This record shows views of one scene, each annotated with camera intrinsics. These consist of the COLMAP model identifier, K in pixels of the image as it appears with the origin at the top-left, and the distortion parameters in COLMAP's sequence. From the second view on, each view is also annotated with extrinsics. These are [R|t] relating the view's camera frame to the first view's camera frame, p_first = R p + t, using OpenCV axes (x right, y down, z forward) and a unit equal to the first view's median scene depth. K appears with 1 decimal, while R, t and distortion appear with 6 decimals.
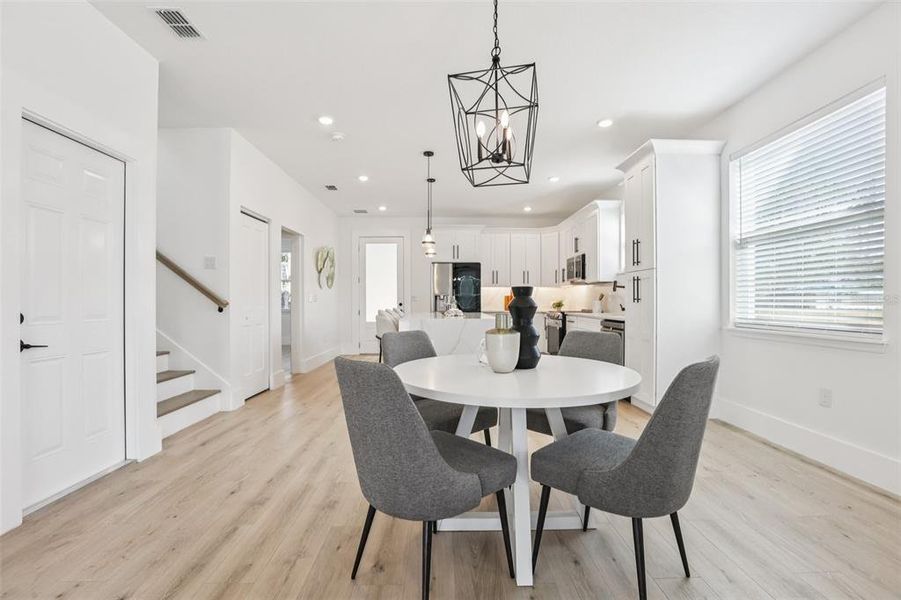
lens RADIAL K [[410.1, 0, 451.4], [0, 410.1, 301.2], [0, 0, 1]] dist [-0.043558, 0.013091]
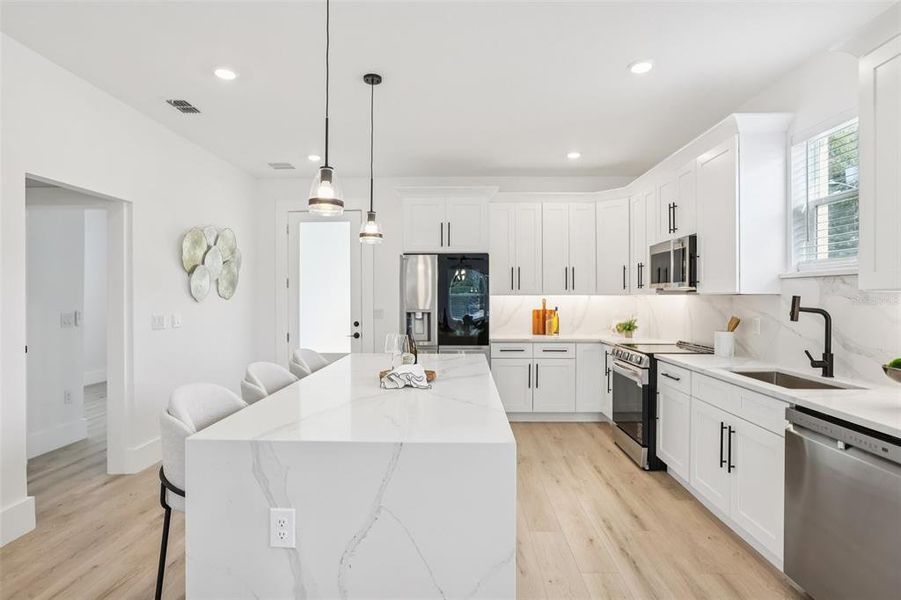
lens RADIAL K [[466.6, 0, 447.2], [0, 466.6, 296.6], [0, 0, 1]] dist [-0.048480, 0.026082]
pose [[0.998361, 0.000231, -0.057230, 0.059307], [-0.000278, 1.000000, -0.000820, -0.040277], [0.057230, 0.000835, 0.998361, 0.421717]]
